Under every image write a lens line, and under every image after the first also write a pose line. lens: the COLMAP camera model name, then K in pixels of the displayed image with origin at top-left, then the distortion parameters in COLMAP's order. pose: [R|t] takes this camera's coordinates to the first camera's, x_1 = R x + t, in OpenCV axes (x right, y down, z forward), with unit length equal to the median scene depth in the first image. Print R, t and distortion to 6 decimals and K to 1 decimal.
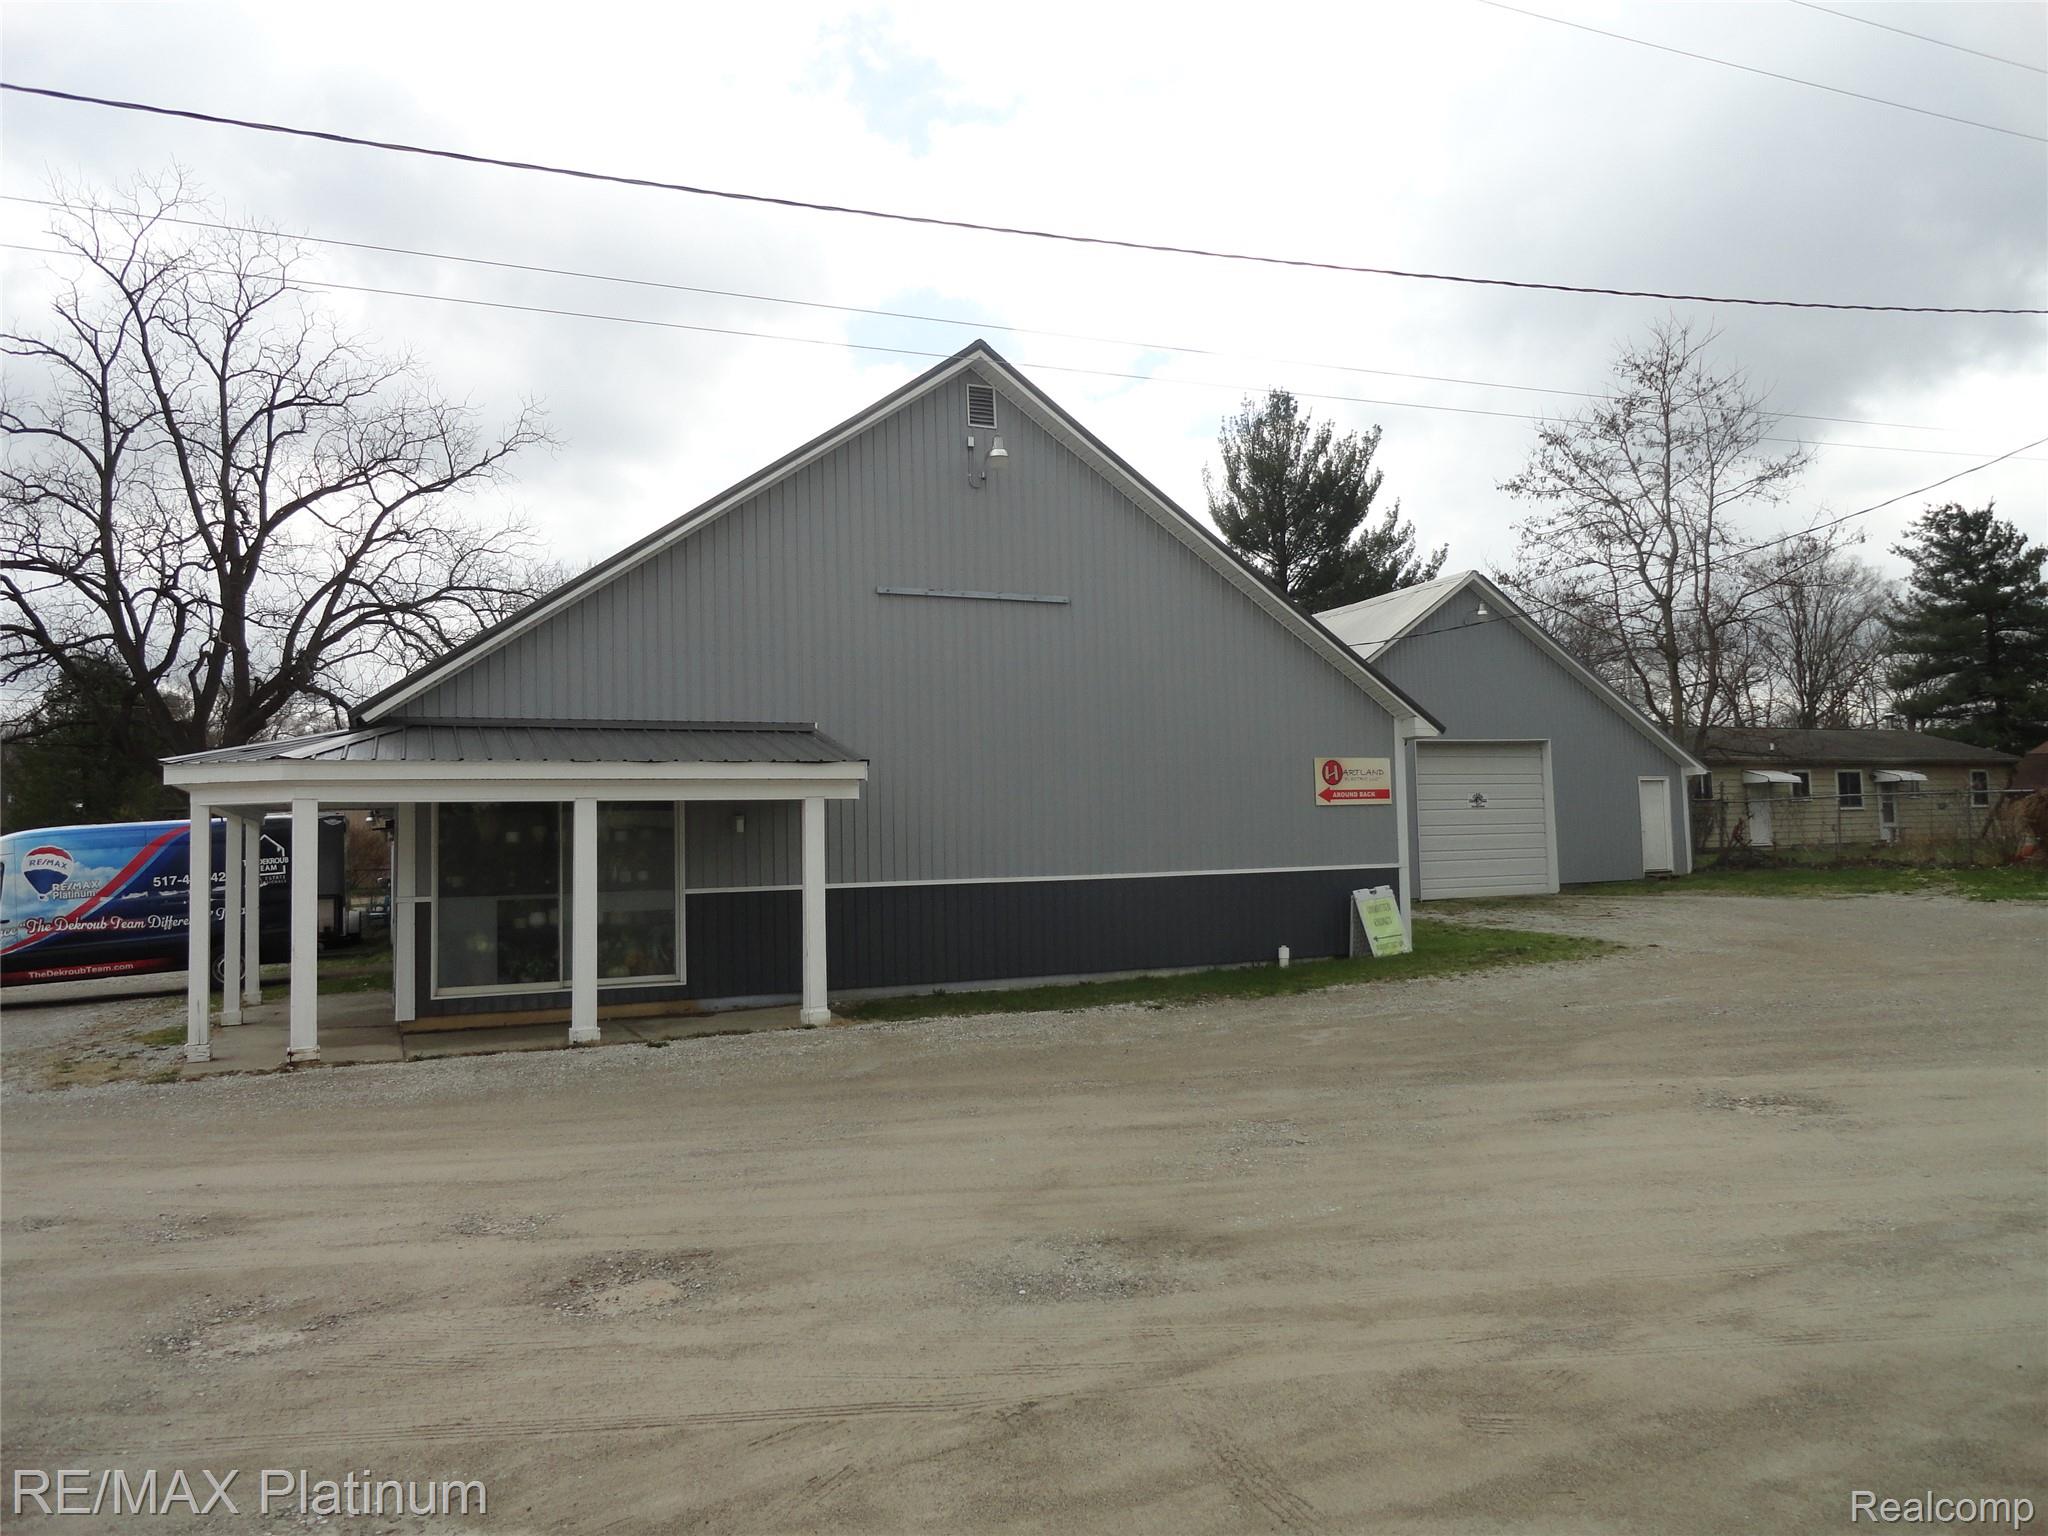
lens RADIAL K [[1293.2, 0, 1024.0], [0, 1293.2, 768.0], [0, 0, 1]] dist [0.008771, 0.002854]
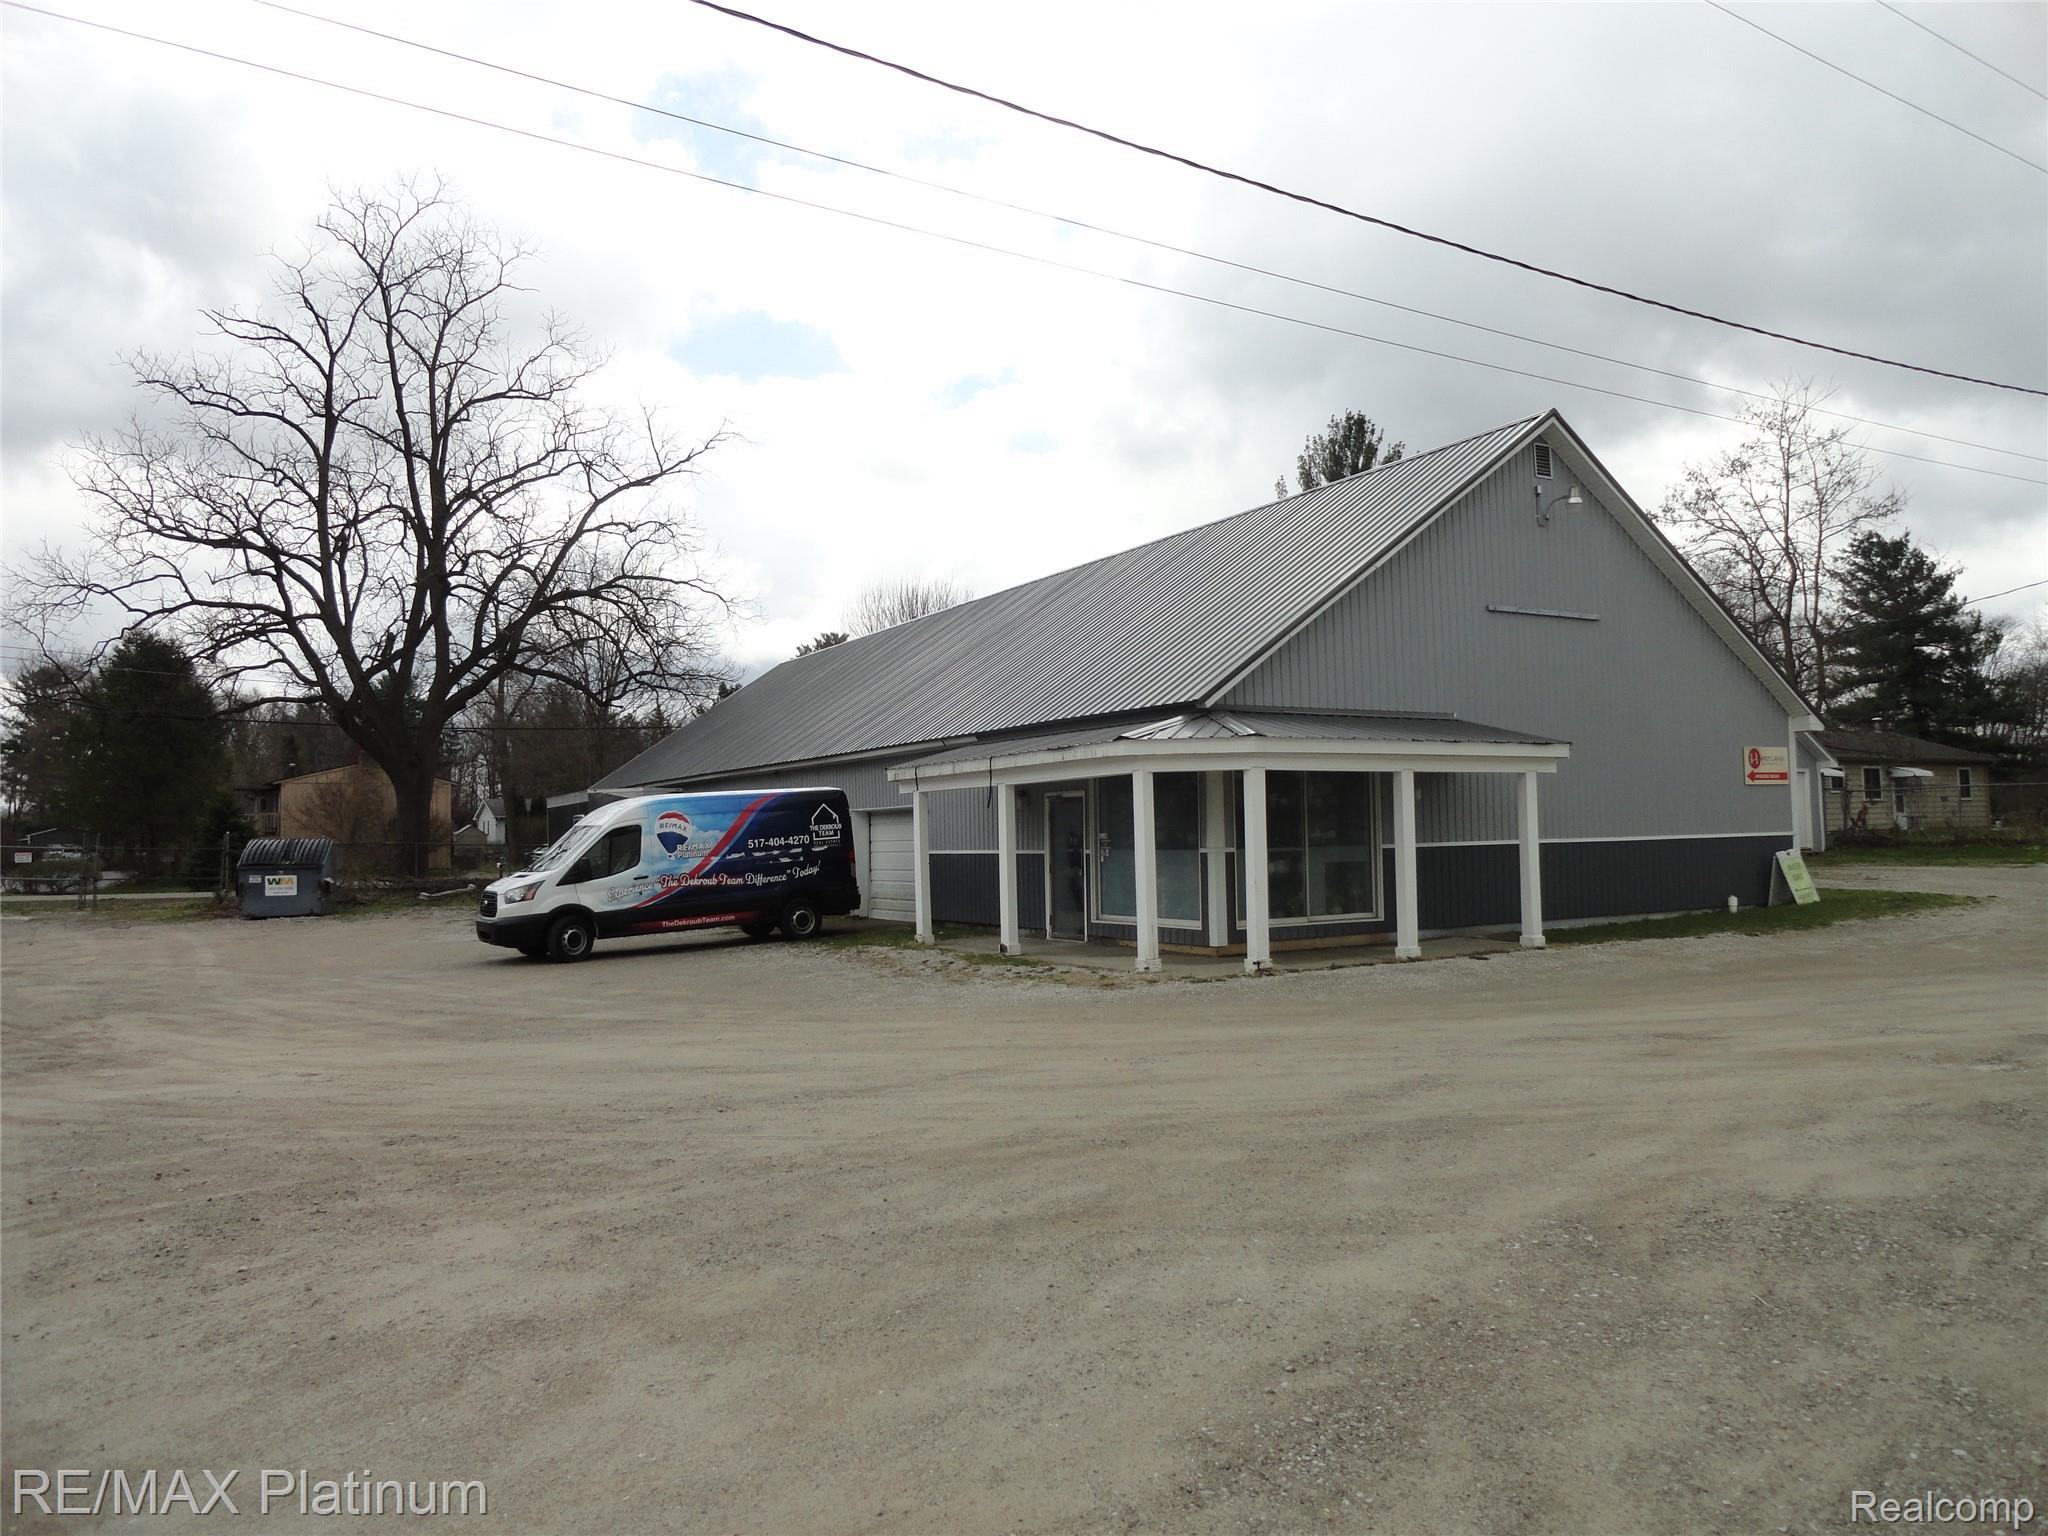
lens RADIAL K [[1293.2, 0, 1024.0], [0, 1293.2, 768.0], [0, 0, 1]] dist [0.008771, 0.002854]
pose [[0.993813, 0.009881, 0.110626, -0.598006], [-0.010460, 0.999934, 0.004654, 0.014074], [-0.110573, -0.005782, 0.993851, -0.166997]]
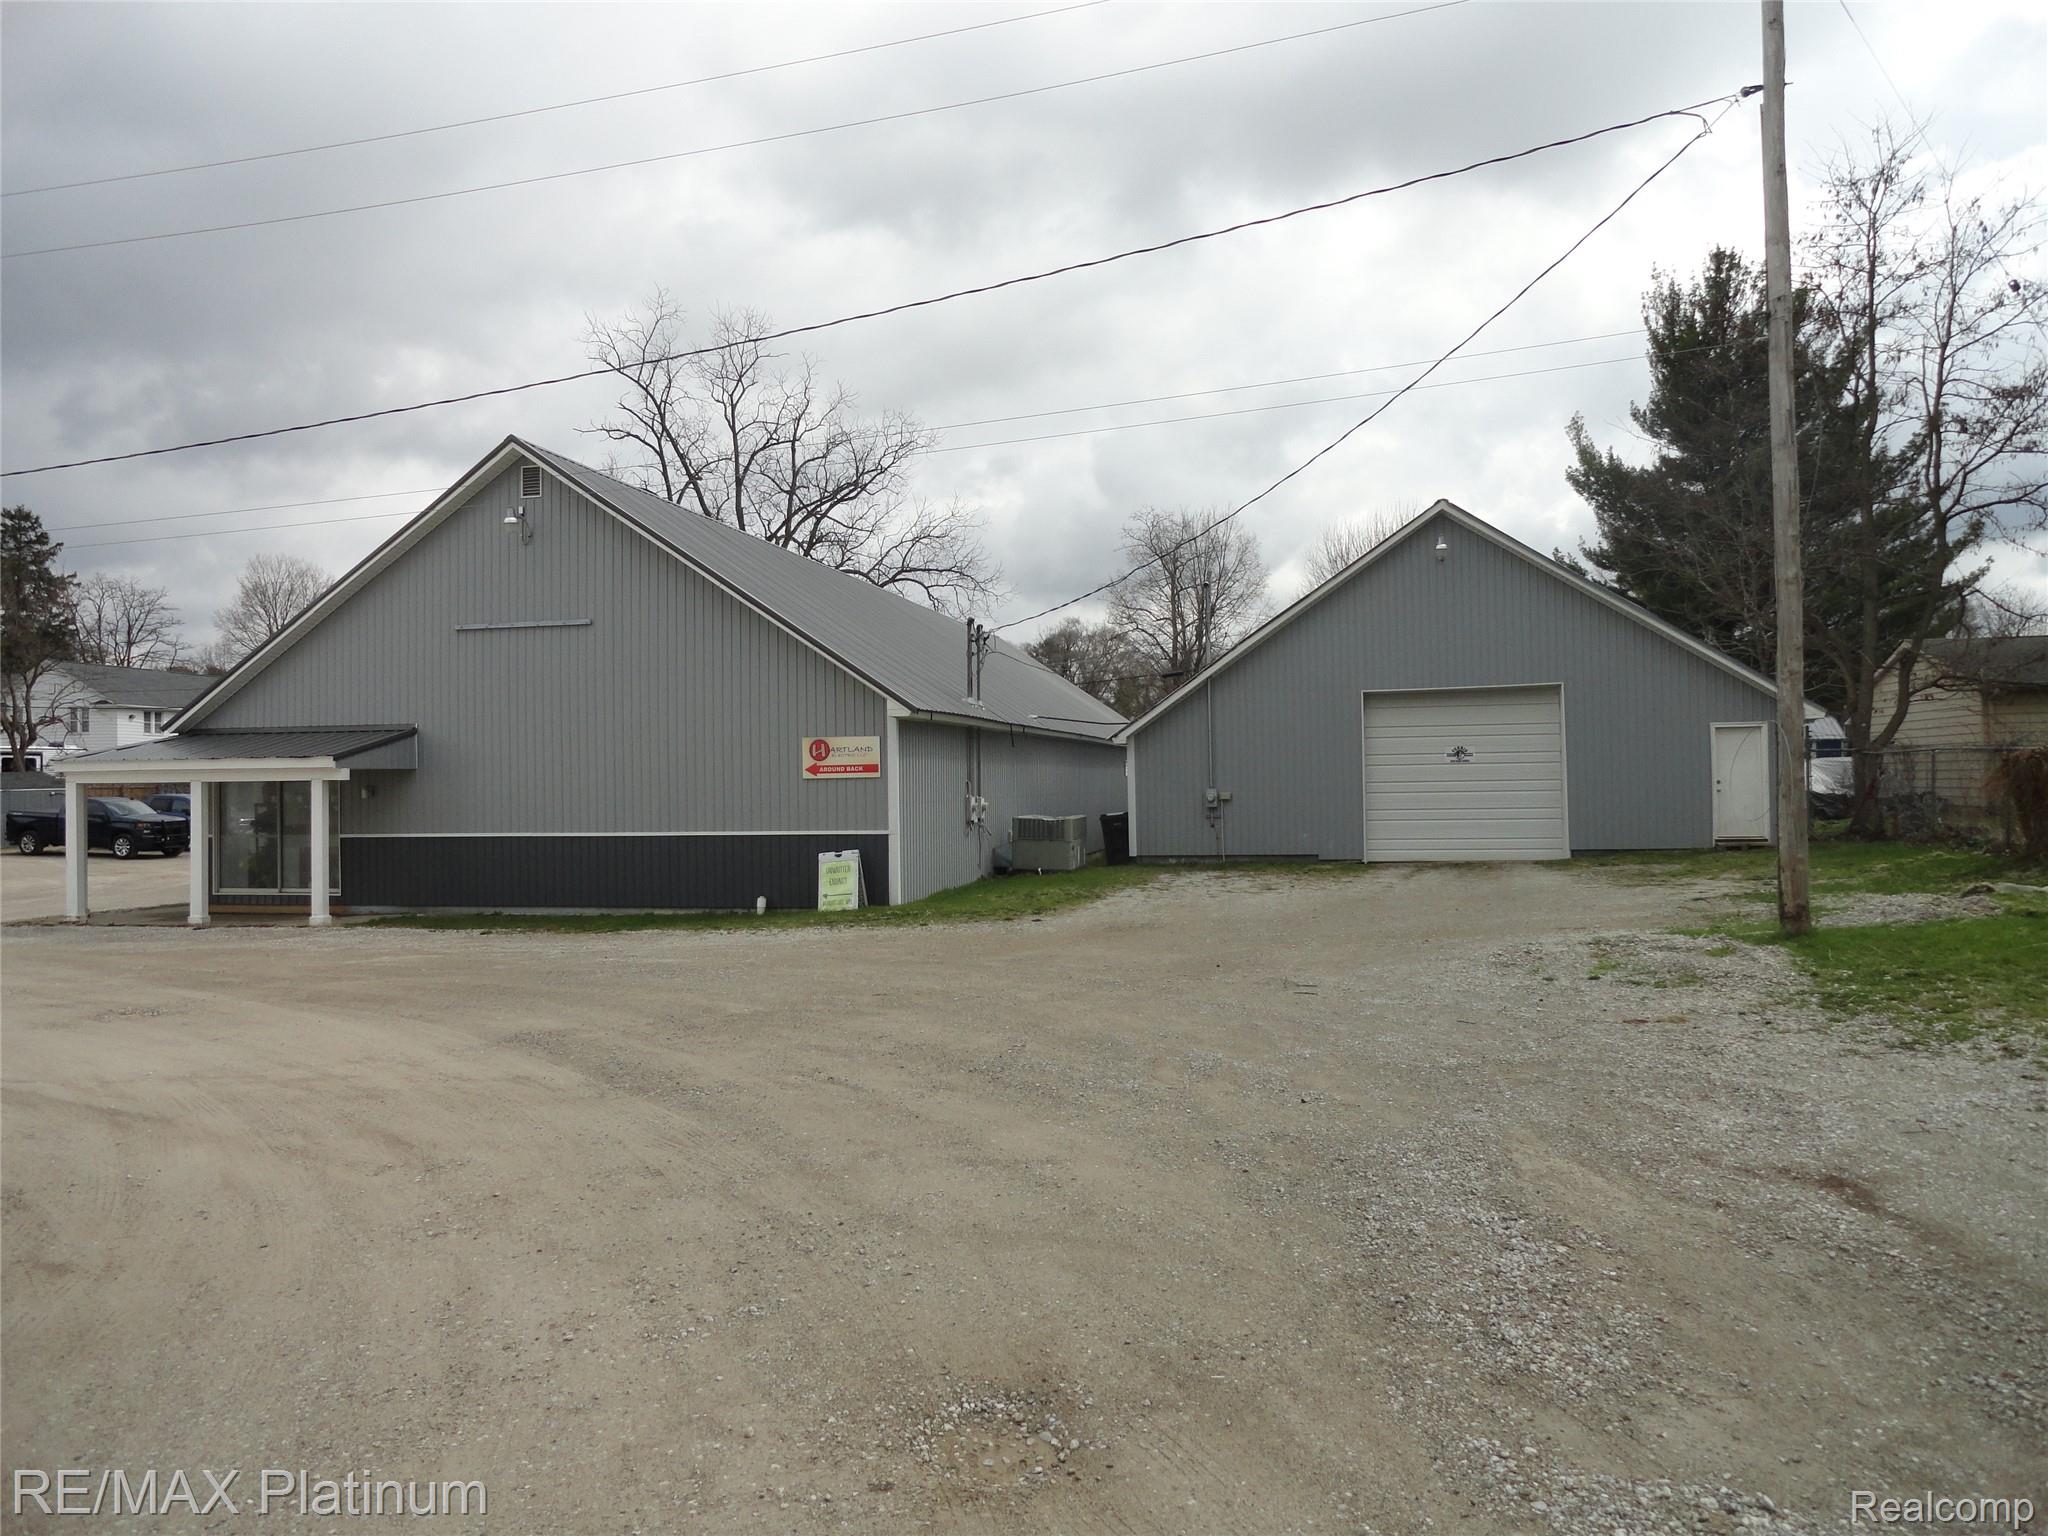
lens RADIAL K [[1293.2, 0, 1024.0], [0, 1293.2, 768.0], [0, 0, 1]] dist [0.008771, 0.002854]
pose [[0.818536, 0.007054, -0.574412, 1.041917], [0.028666, 0.998177, 0.053107, -0.036406], [0.573740, -0.059936, 0.816842, 0.162309]]
